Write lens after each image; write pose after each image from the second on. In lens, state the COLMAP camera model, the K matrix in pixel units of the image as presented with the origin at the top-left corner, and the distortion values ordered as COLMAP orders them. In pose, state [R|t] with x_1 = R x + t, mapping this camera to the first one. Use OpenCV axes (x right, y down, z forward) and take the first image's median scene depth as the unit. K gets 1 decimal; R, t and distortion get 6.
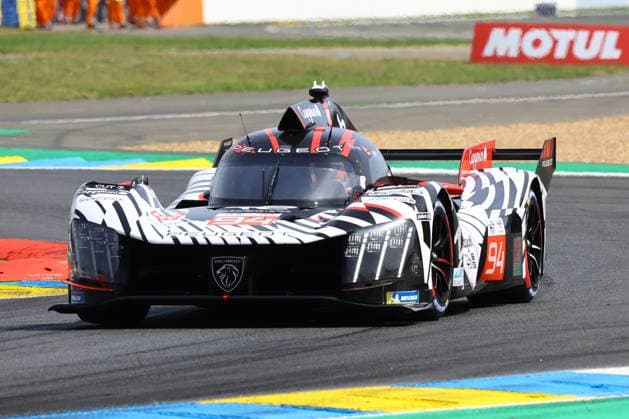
lens RADIAL K [[4228.7, 0, 314.5], [0, 4228.7, 209.5], [0, 0, 1]] dist [0.094894, 26.046809]
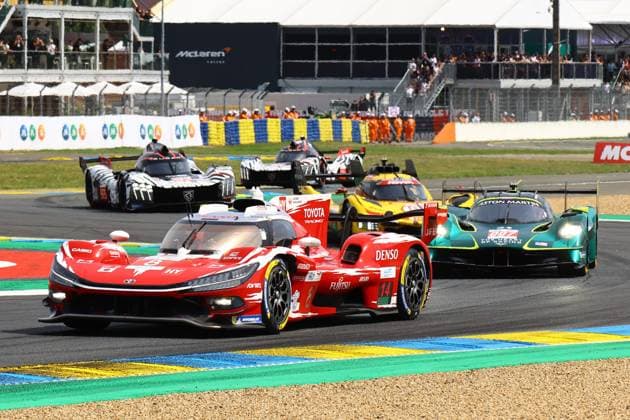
lens RADIAL K [[4235.4, 0, 315.0], [0, 4235.4, 210.0], [0, 0, 1]] dist [0.094894, 26.046809]
pose [[0.990844, 0.008849, -0.134719, 0.171254], [-0.013744, 0.999277, -0.035452, 0.056840], [0.134308, 0.036979, 0.990249, -0.925834]]
